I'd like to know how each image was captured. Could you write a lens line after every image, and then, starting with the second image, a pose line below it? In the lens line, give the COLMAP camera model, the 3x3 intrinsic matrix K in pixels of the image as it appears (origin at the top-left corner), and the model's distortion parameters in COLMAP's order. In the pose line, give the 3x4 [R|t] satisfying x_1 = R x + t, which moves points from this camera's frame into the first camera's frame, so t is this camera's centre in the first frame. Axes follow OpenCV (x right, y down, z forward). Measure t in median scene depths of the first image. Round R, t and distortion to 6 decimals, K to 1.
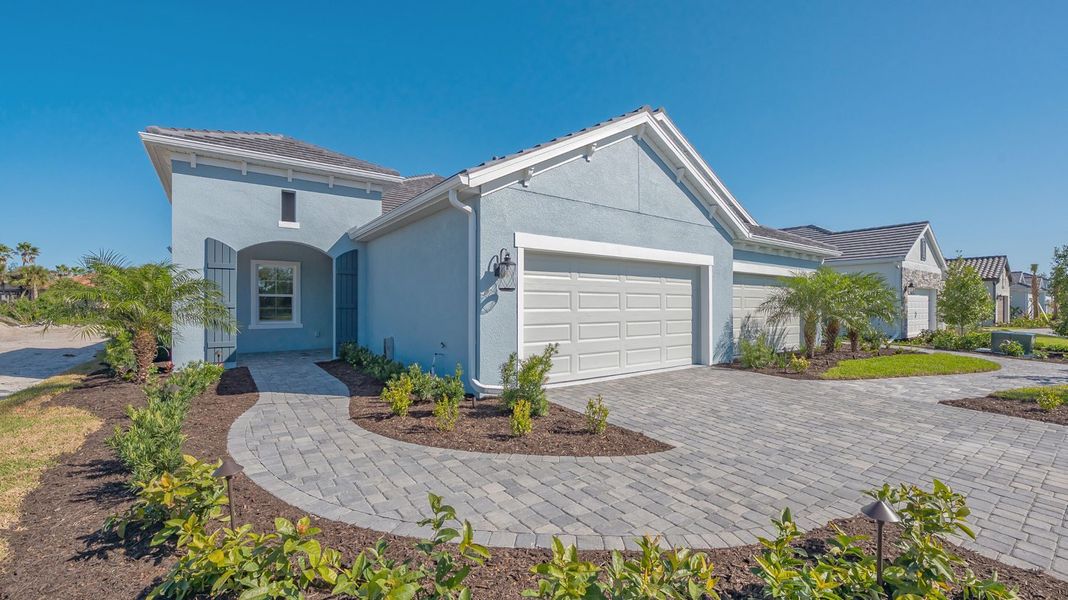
lens RADIAL K [[410.5, 0, 534.0], [0, 410.5, 304.6], [0, 0, 1]] dist [-0.000681, -0.000054]
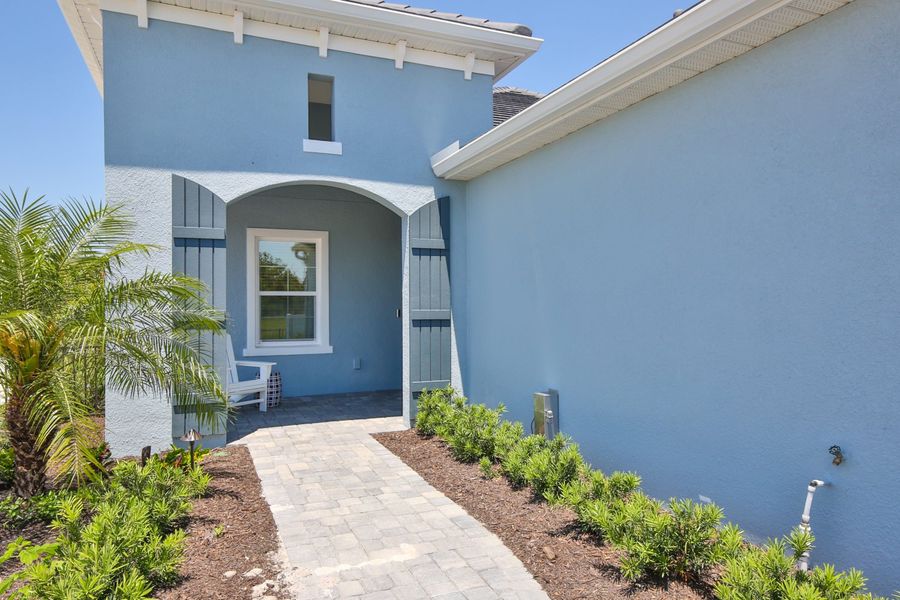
lens RADIAL K [[541.1, 0, 450.0], [0, 541.1, 300.0], [0, 0, 1]] dist [0.002071, 0.000230]
pose [[0.976158, -0.004103, -0.217024, -0.301392], [0.003126, 0.999983, -0.004848, -0.011495], [0.217040, 0.004054, 0.976154, 0.398155]]
